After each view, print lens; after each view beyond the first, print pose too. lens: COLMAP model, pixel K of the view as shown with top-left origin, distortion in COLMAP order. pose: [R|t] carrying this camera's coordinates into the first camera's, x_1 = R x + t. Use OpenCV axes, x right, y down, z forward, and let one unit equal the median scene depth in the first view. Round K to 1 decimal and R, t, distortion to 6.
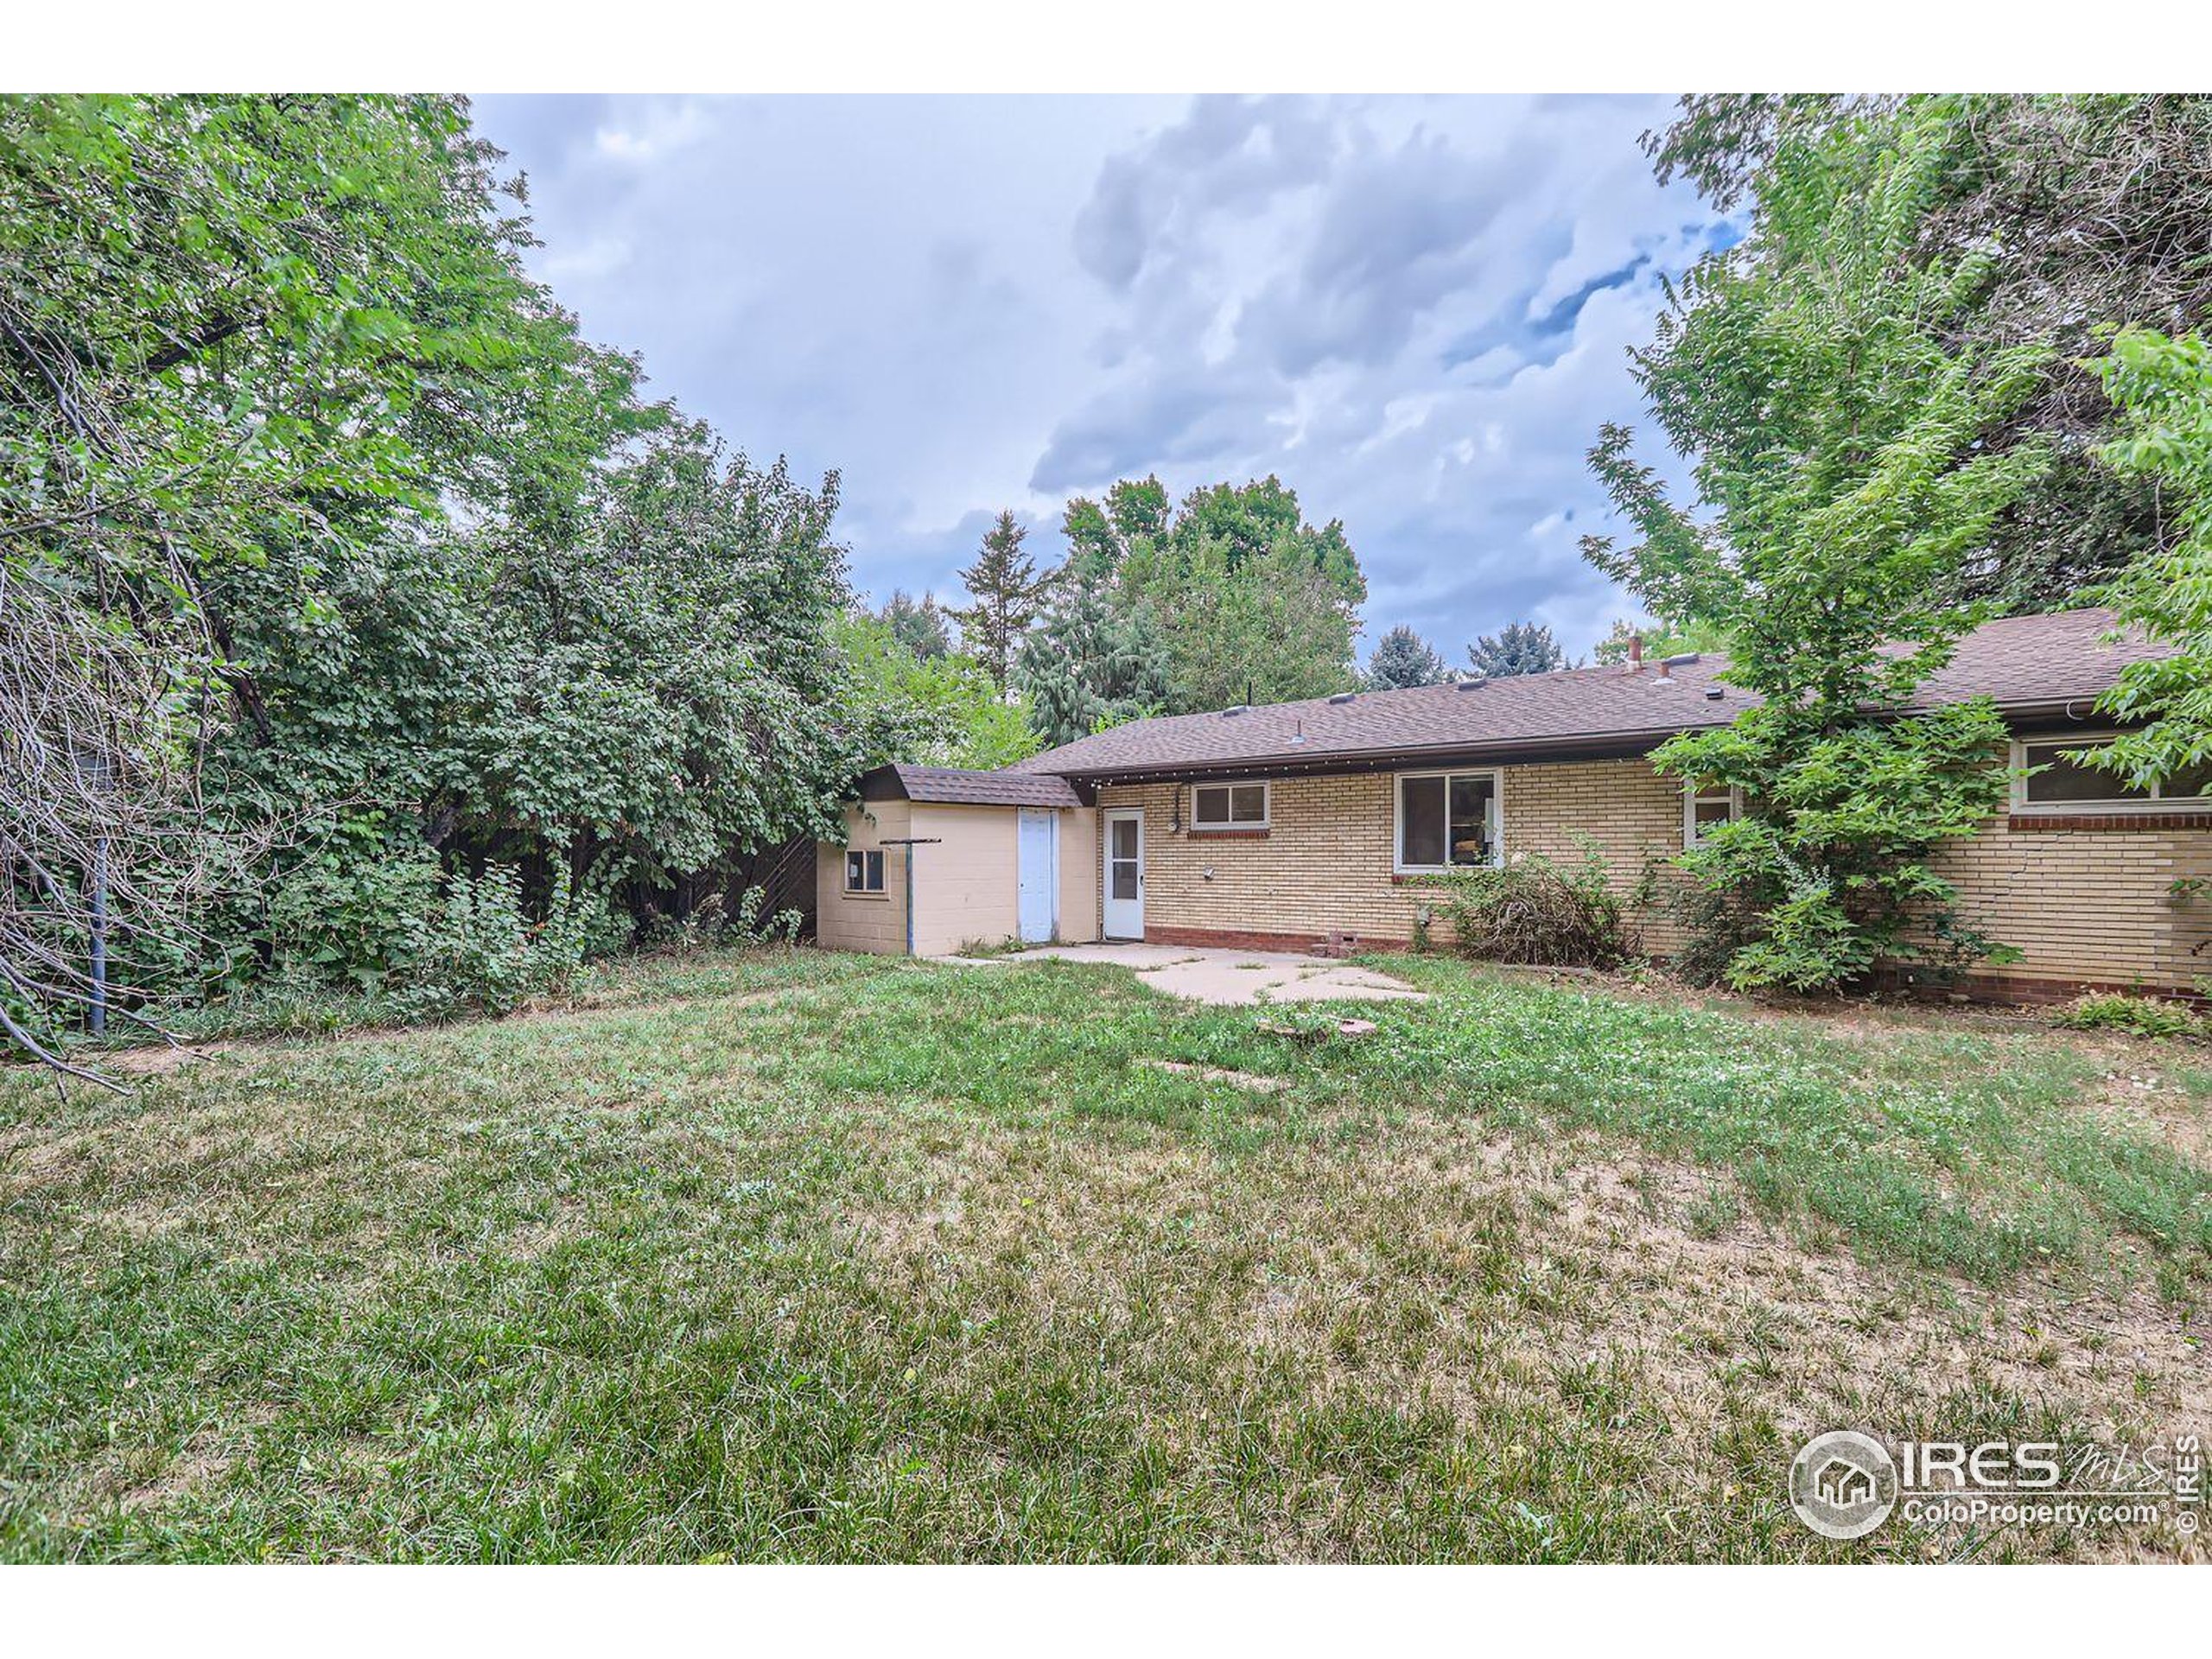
lens RADIAL K [[1031.8, 0, 1108.1], [0, 1031.8, 892.7], [0, 0, 1]] dist [0.014818, -0.000179]
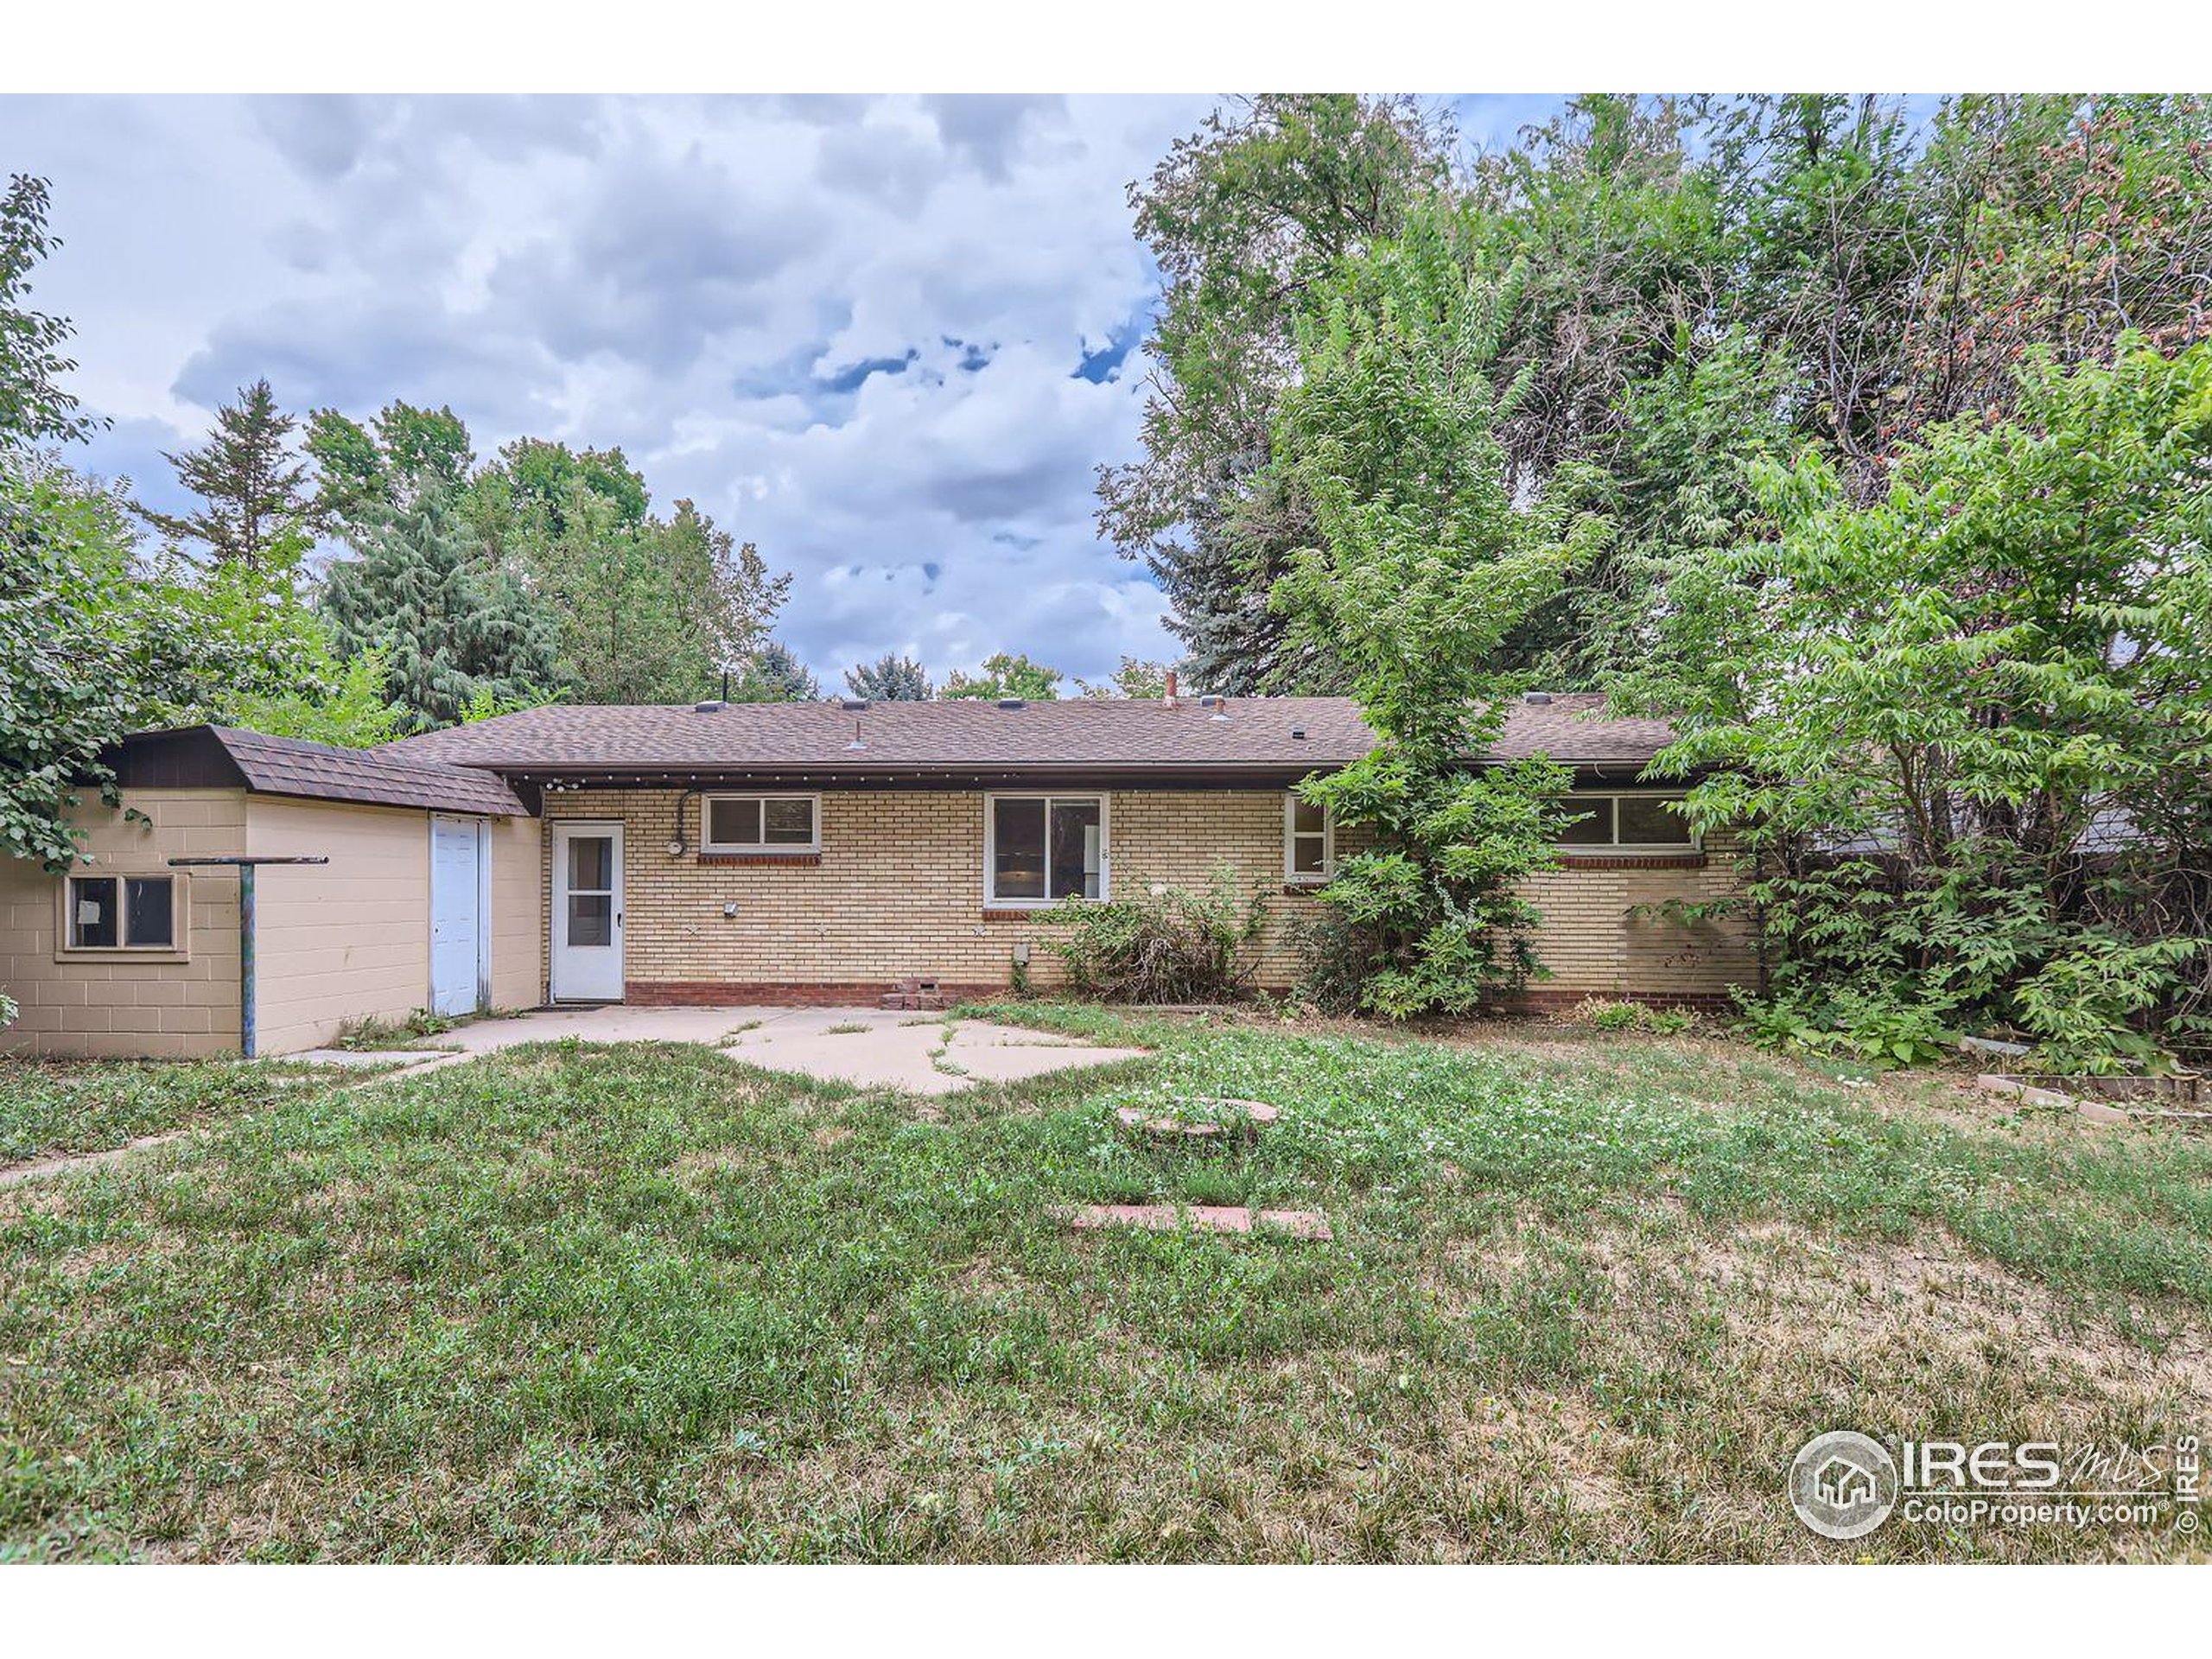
lens RADIAL K [[1031.8, 0, 1108.1], [0, 1031.8, 892.7], [0, 0, 1]] dist [0.014818, -0.000179]
pose [[0.791005, -0.001725, 0.611808, -0.153832], [0.019747, 0.999547, -0.022713, -0.008383], [-0.611491, 0.030047, 0.790680, 0.222439]]
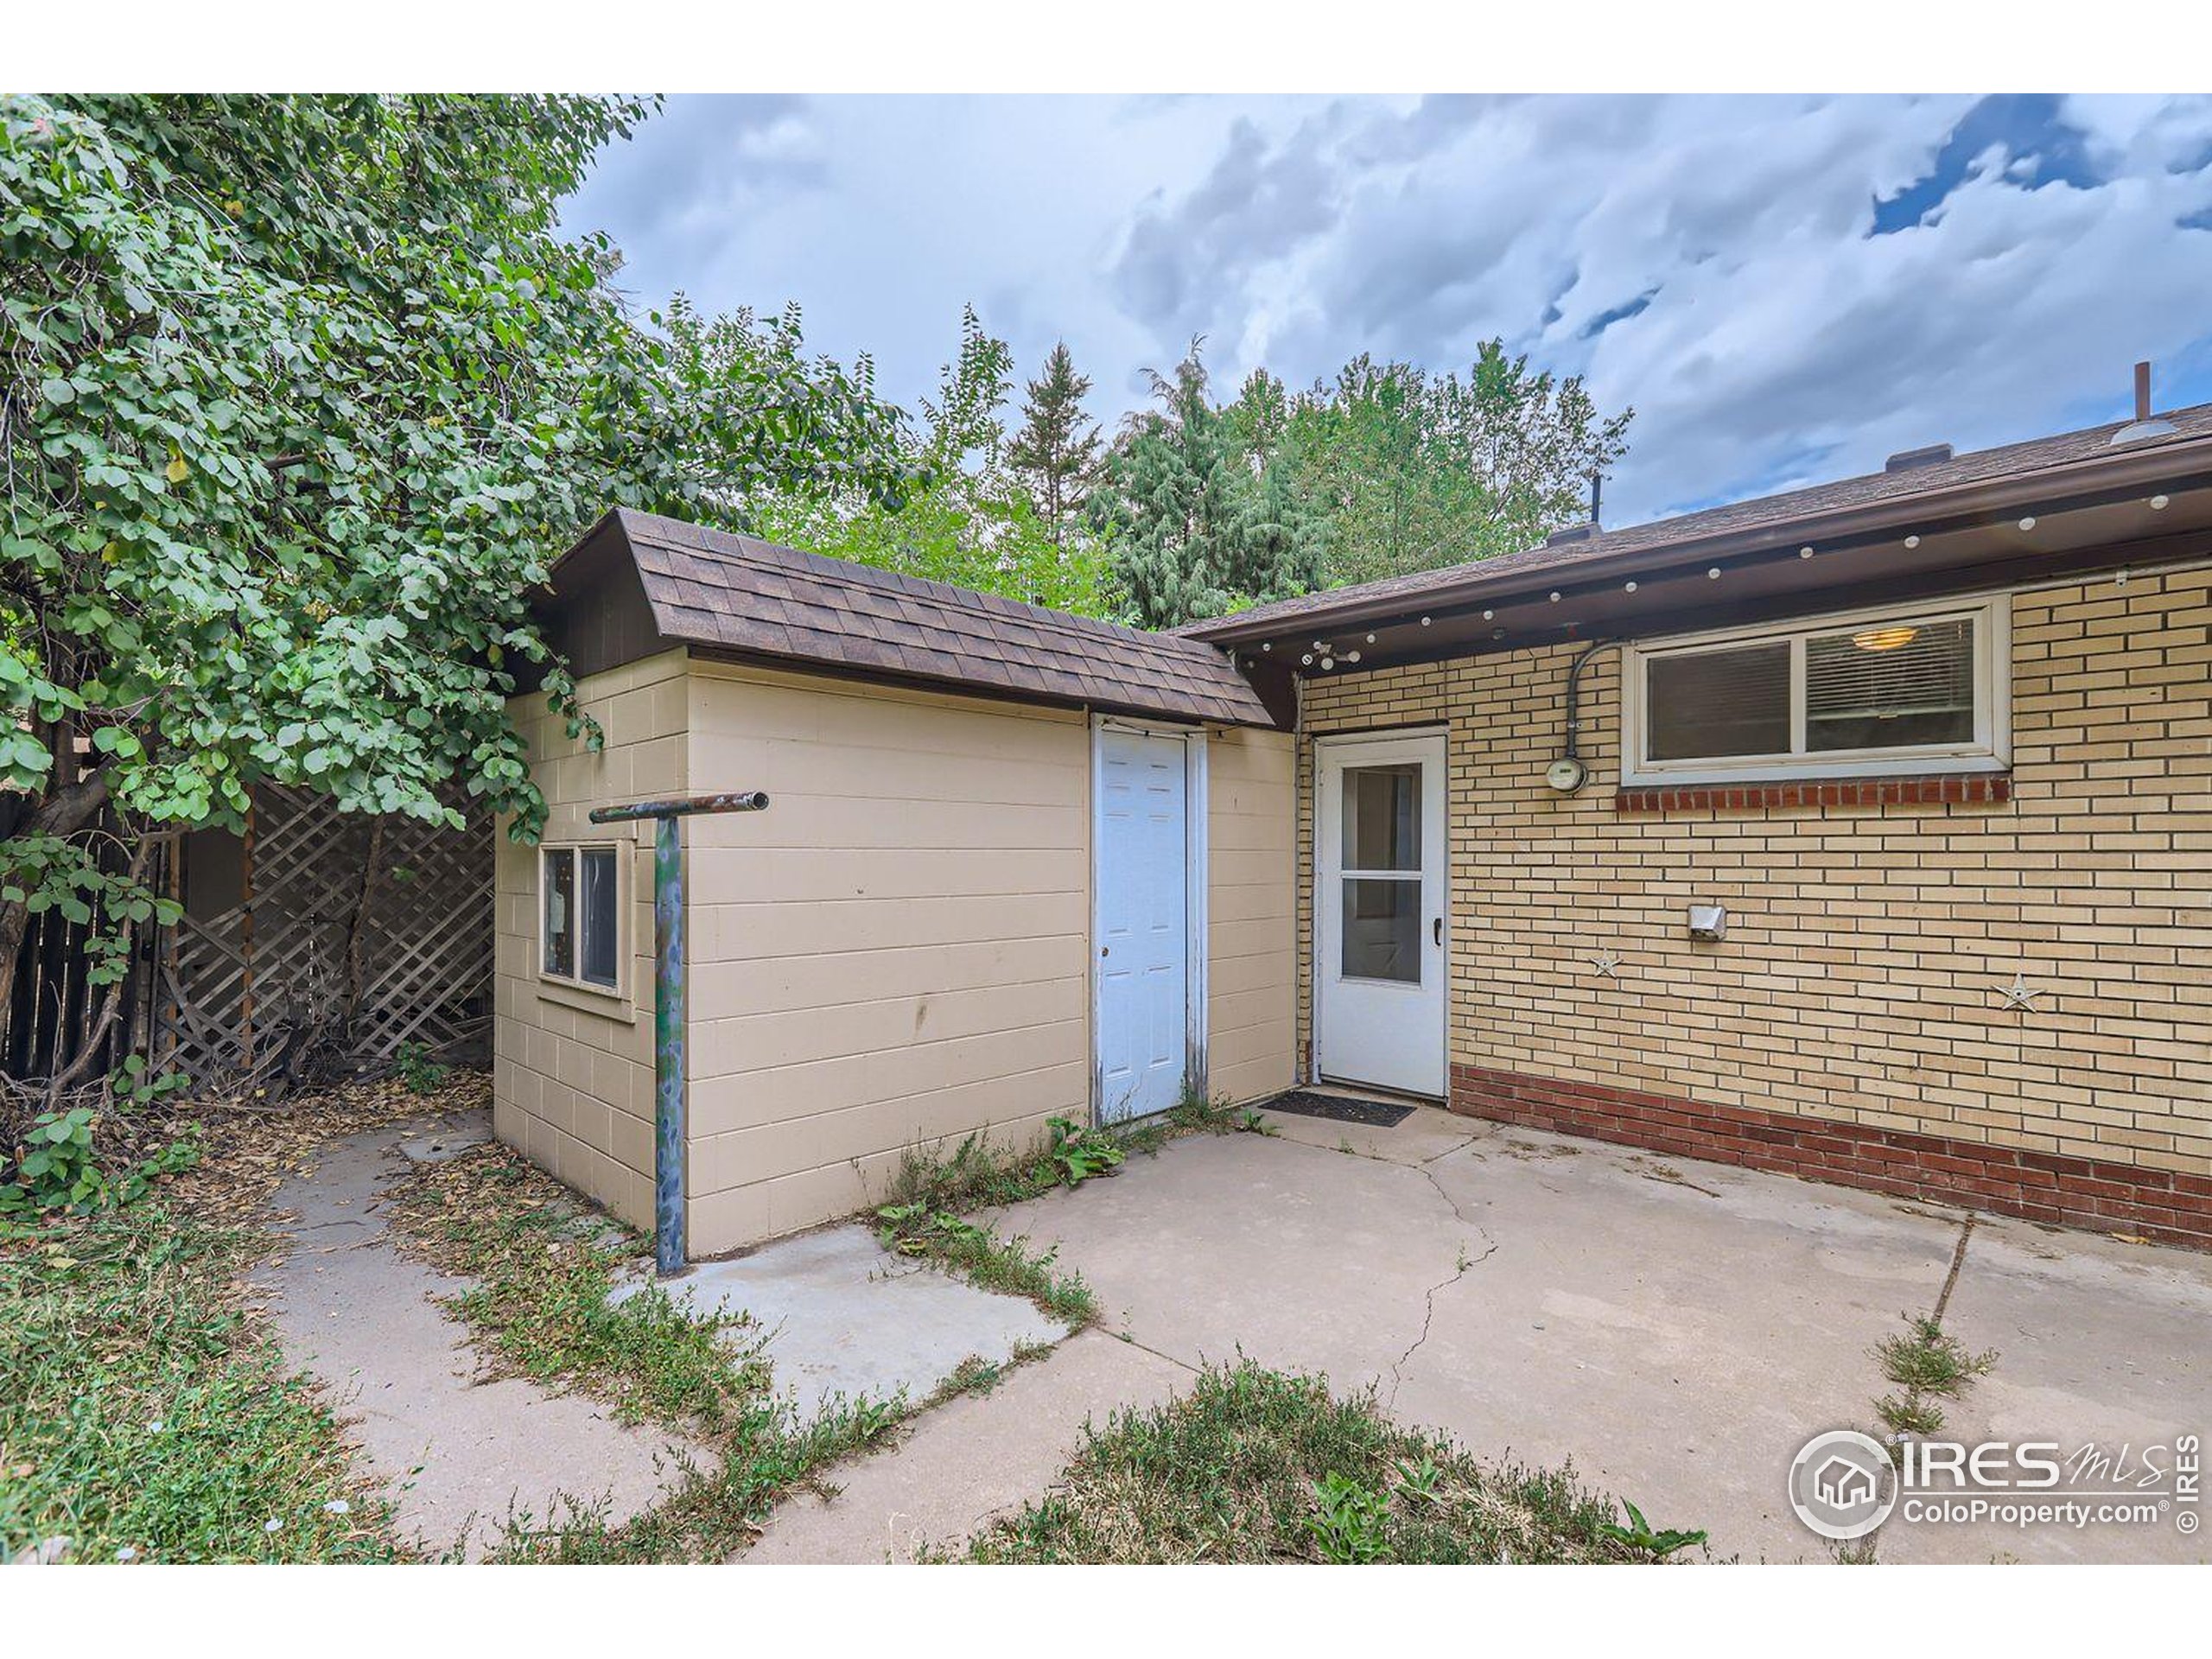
lens RADIAL K [[1007.2, 0, 1098.8], [0, 1007.2, 830.3], [0, 0, 1]] dist [0.003645, -0.000125]
pose [[0.998290, 0.000745, -0.058456, -0.068415], [-0.004239, 0.998210, -0.059659, -0.027709], [0.058306, 0.059804, 0.996506, 0.697763]]
